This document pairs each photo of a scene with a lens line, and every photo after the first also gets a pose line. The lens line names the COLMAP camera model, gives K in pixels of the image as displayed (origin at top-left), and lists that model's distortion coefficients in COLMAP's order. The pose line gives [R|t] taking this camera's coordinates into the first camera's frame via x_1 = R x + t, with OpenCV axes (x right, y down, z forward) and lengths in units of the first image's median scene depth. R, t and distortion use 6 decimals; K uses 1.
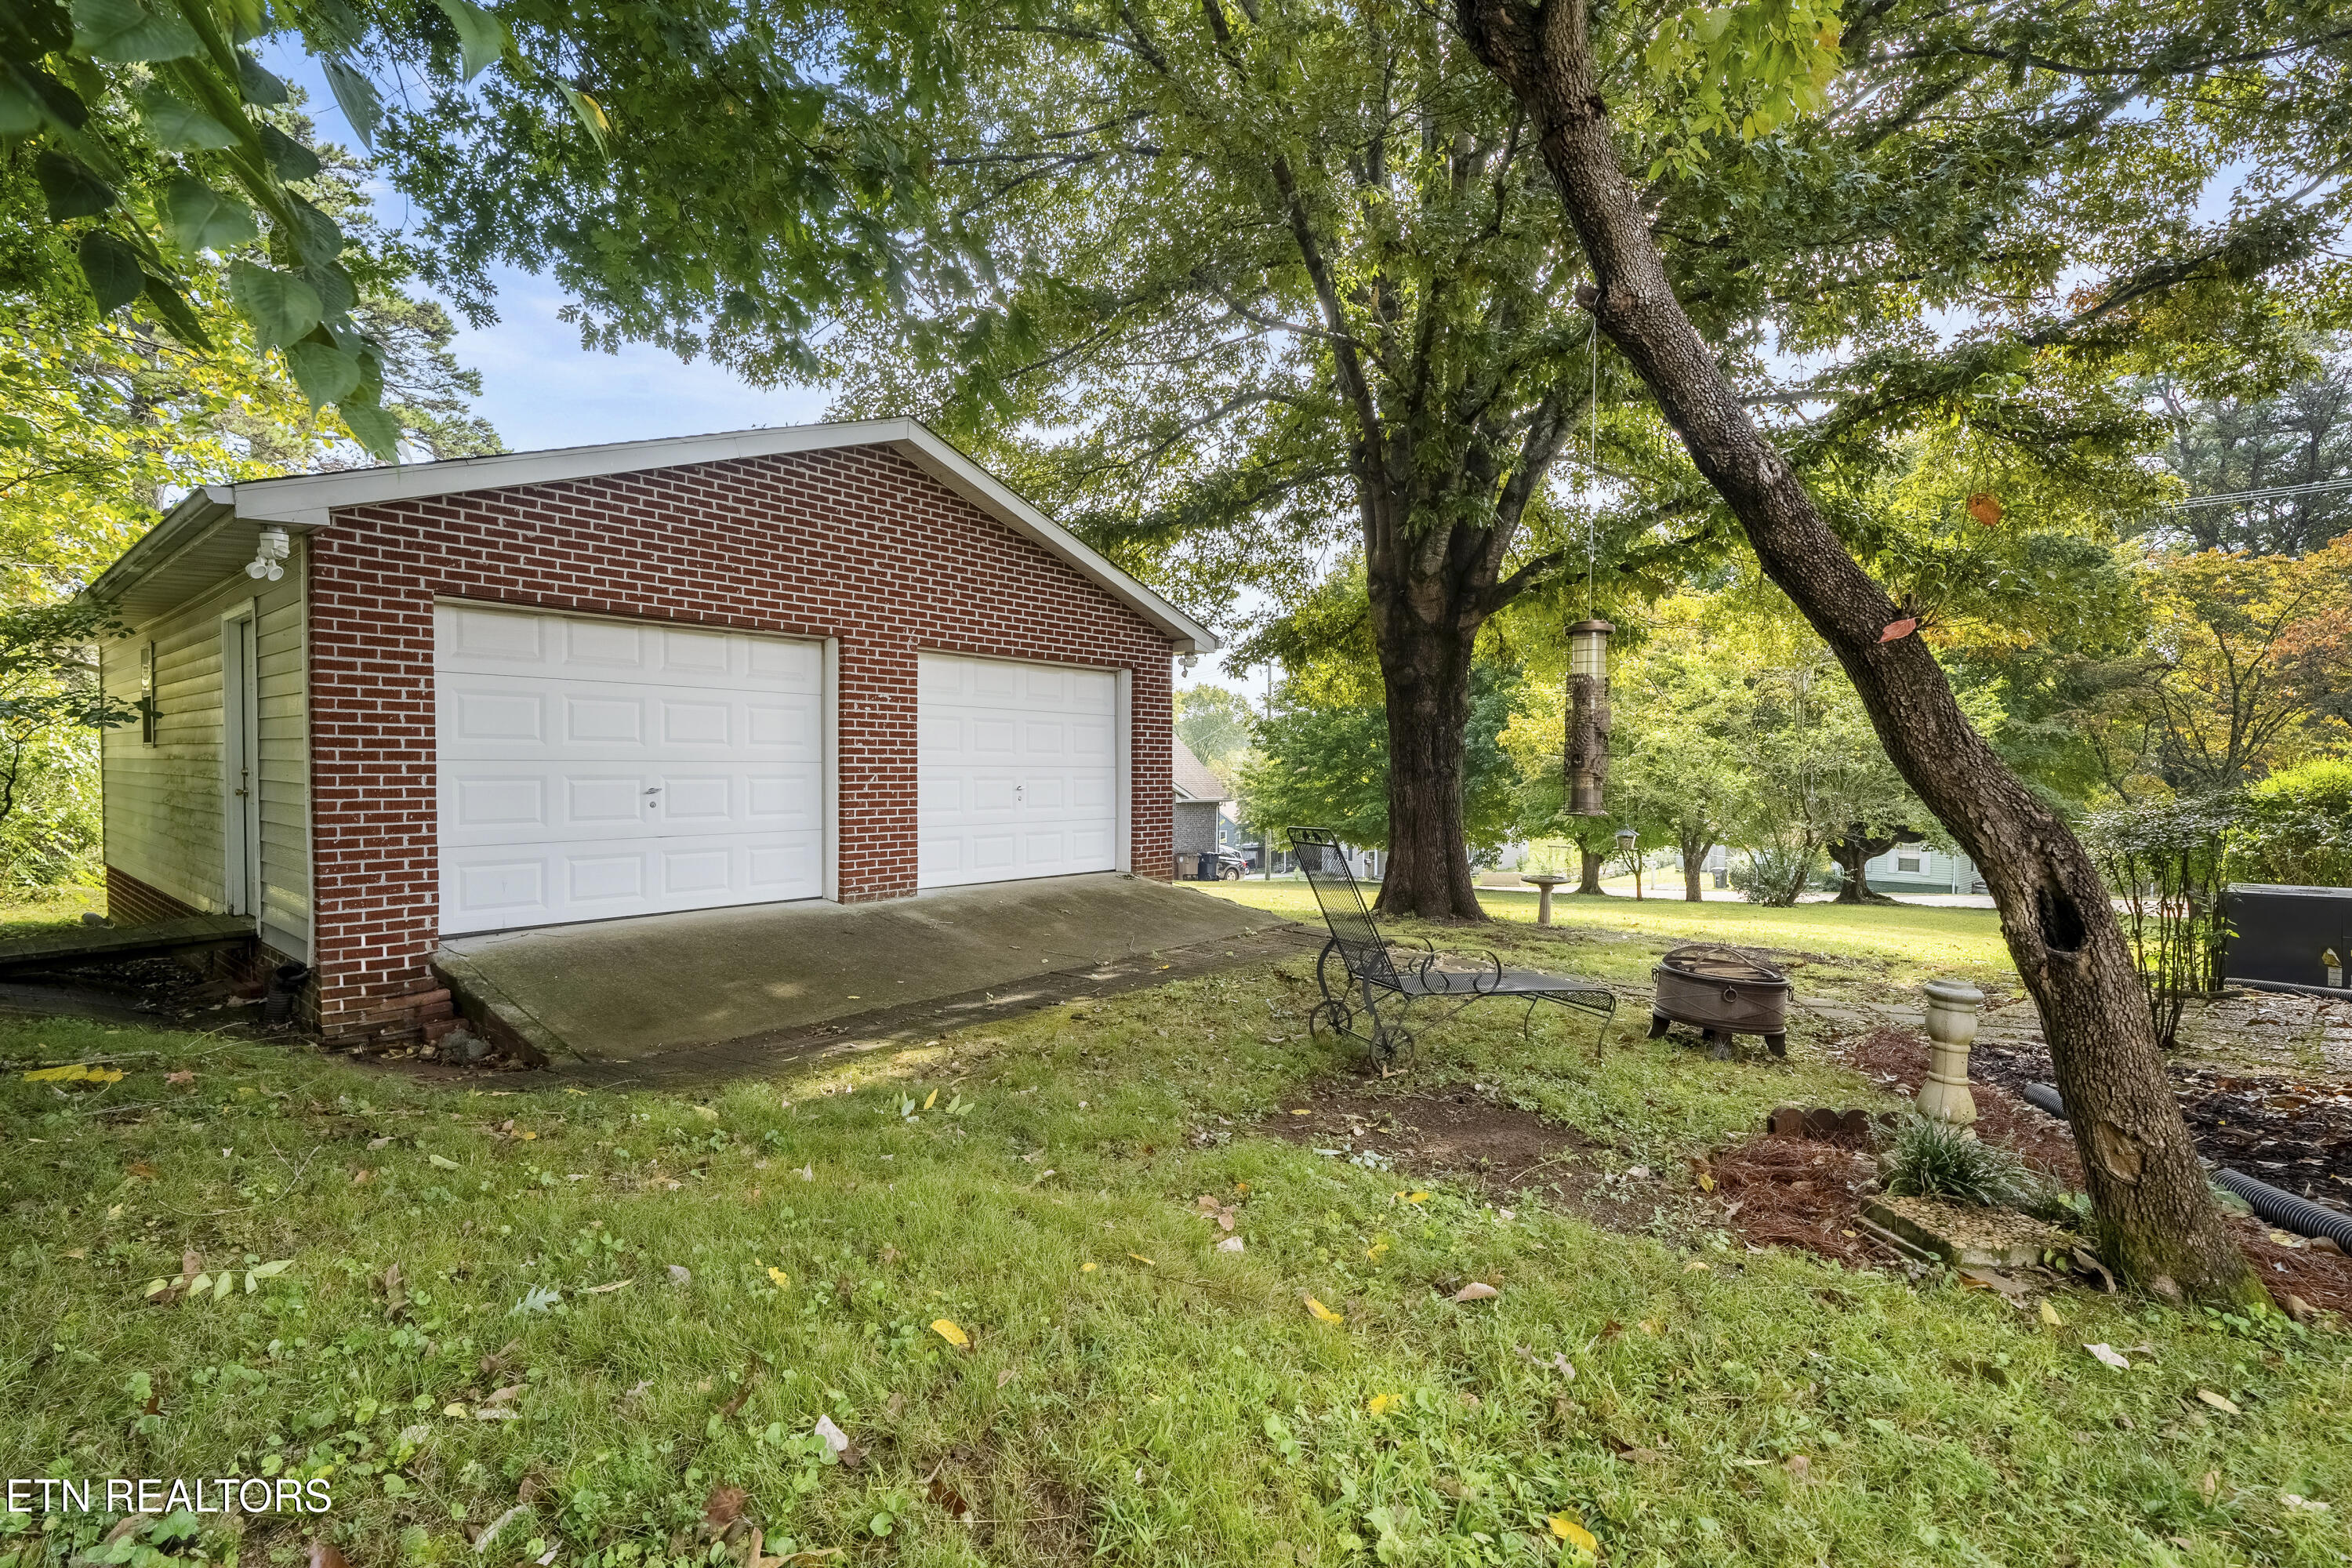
lens RADIAL K [[1054.9, 0, 1178.0], [0, 1054.9, 793.0], [0, 0, 1]] dist [-0.000160, 0.001519]
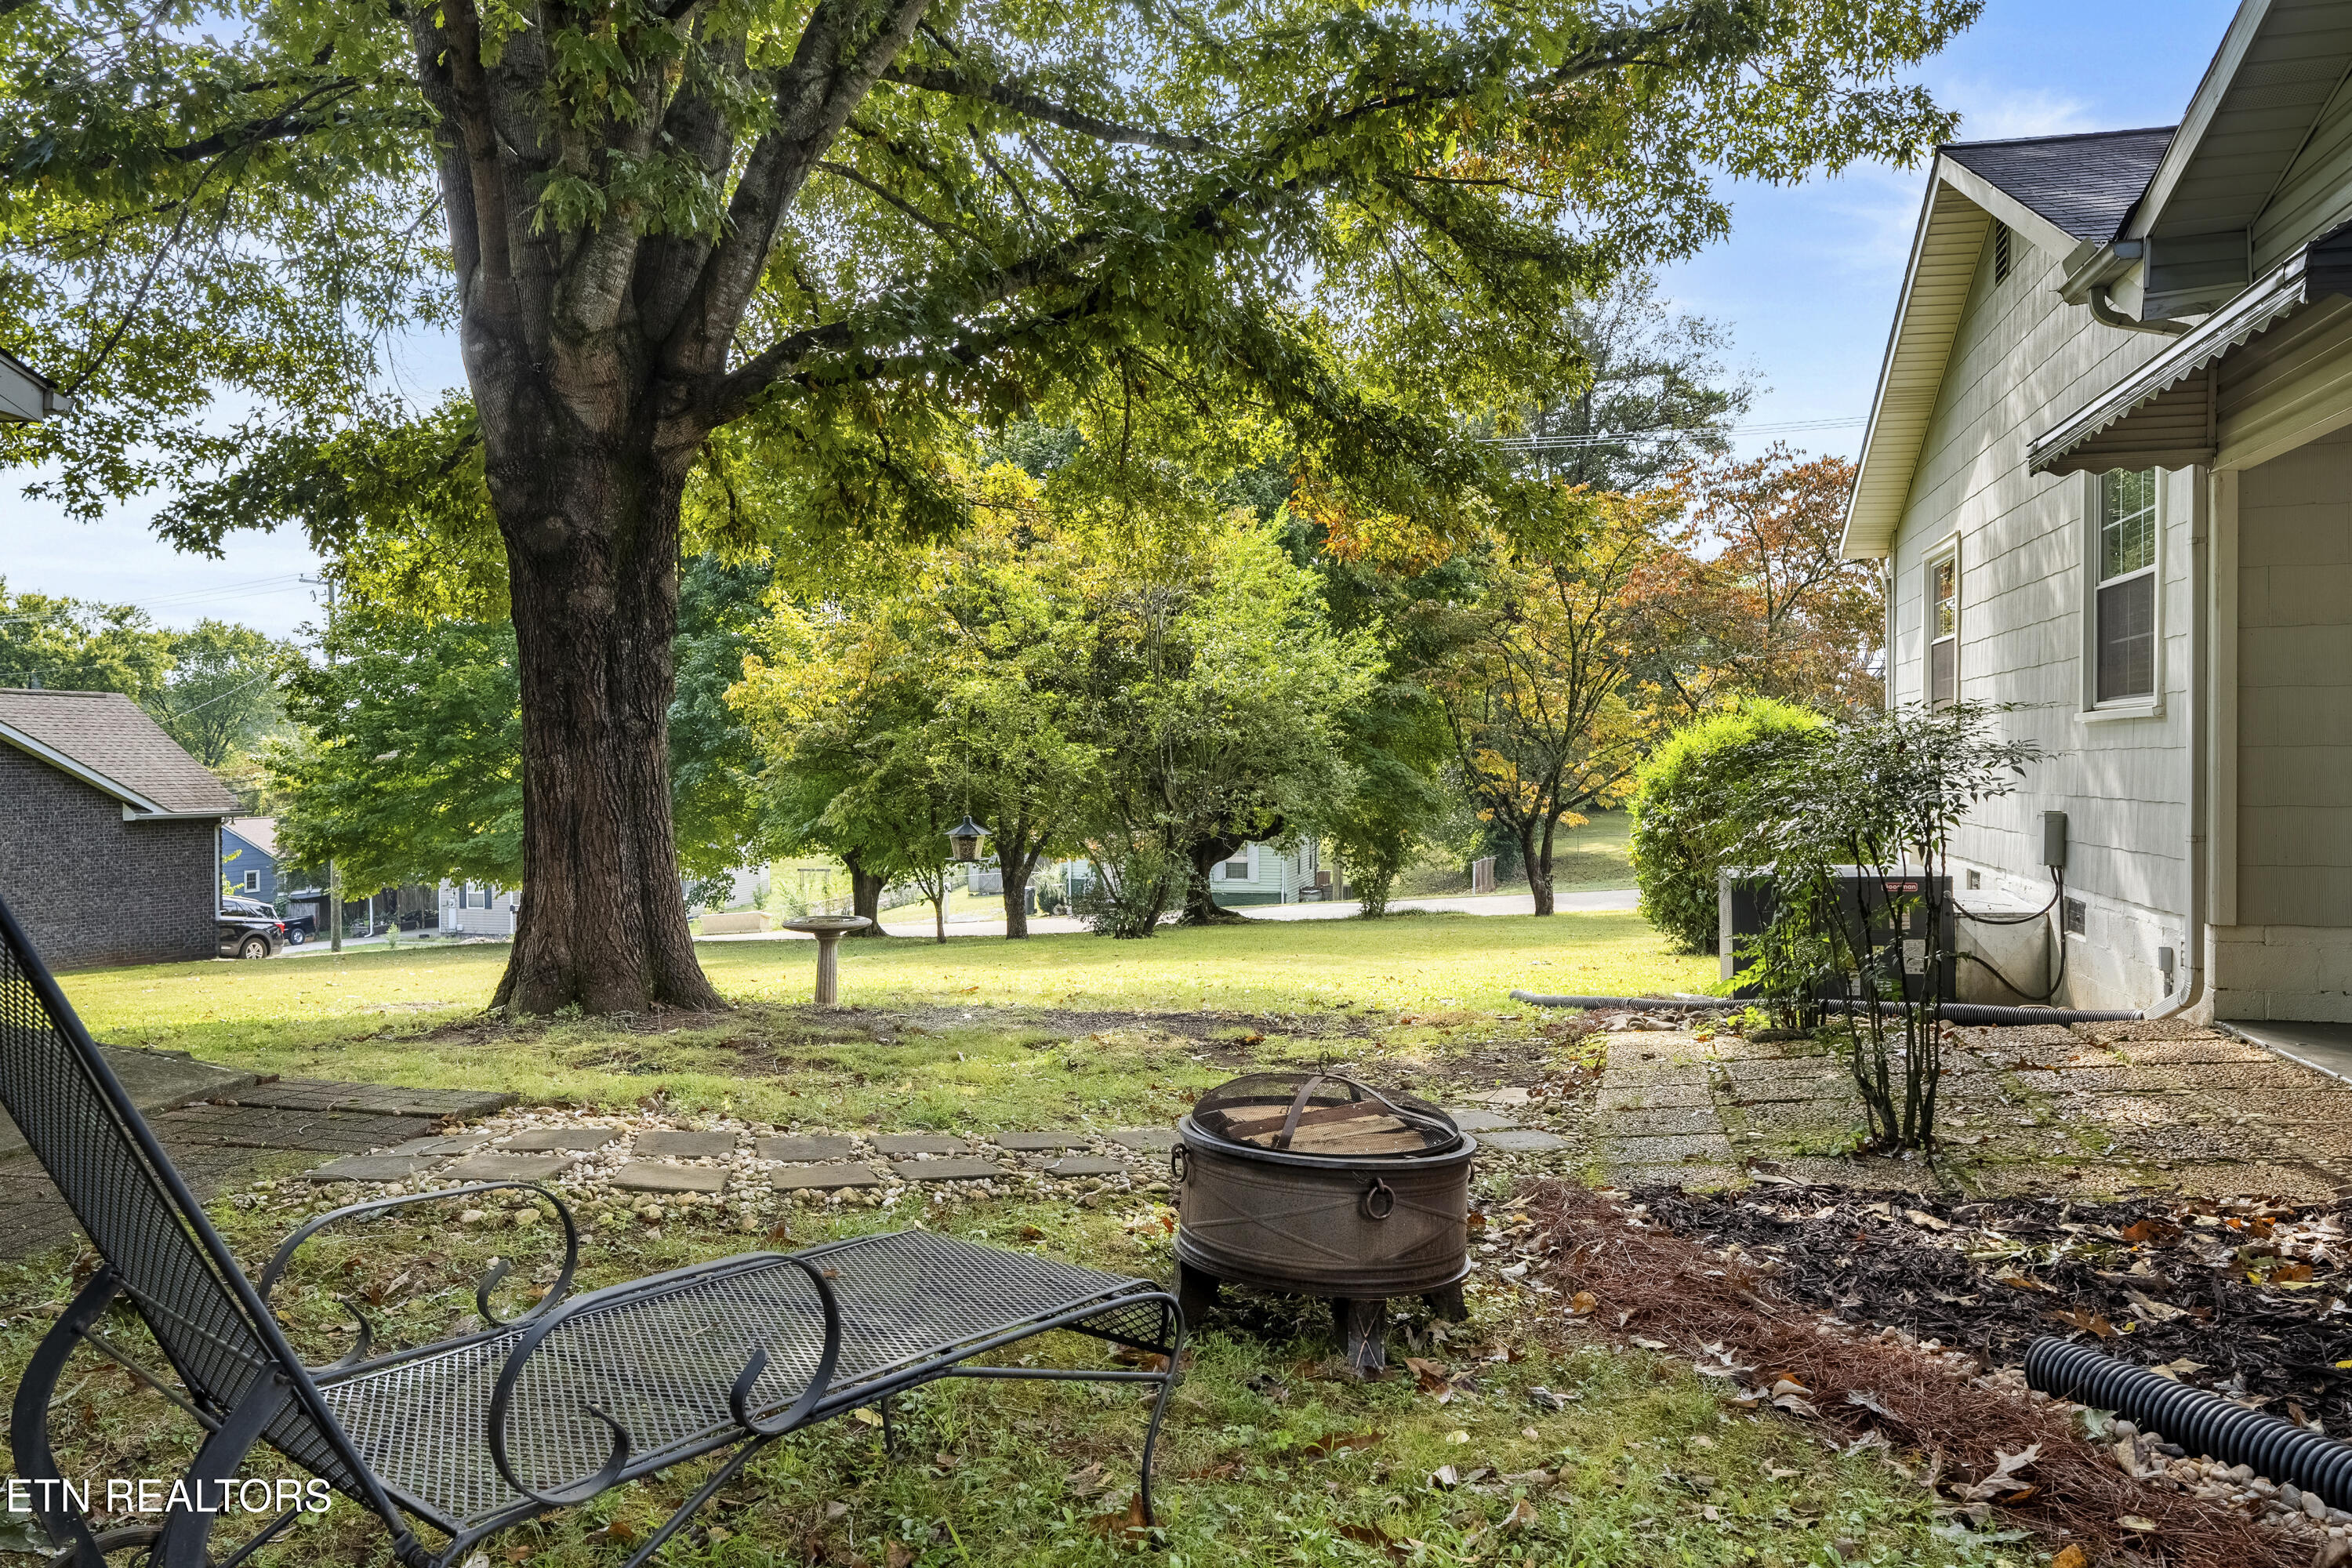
lens RADIAL K [[1564.3, 0, 1175.5], [0, 1564.3, 782.9], [0, 0, 1]] dist [0.002348, -0.003906]
pose [[0.838446, -0.019024, 0.544653, 0.033788], [0.023390, 0.999726, -0.001087, 0.008244], [-0.544483, 0.013651, 0.838661, 0.125430]]
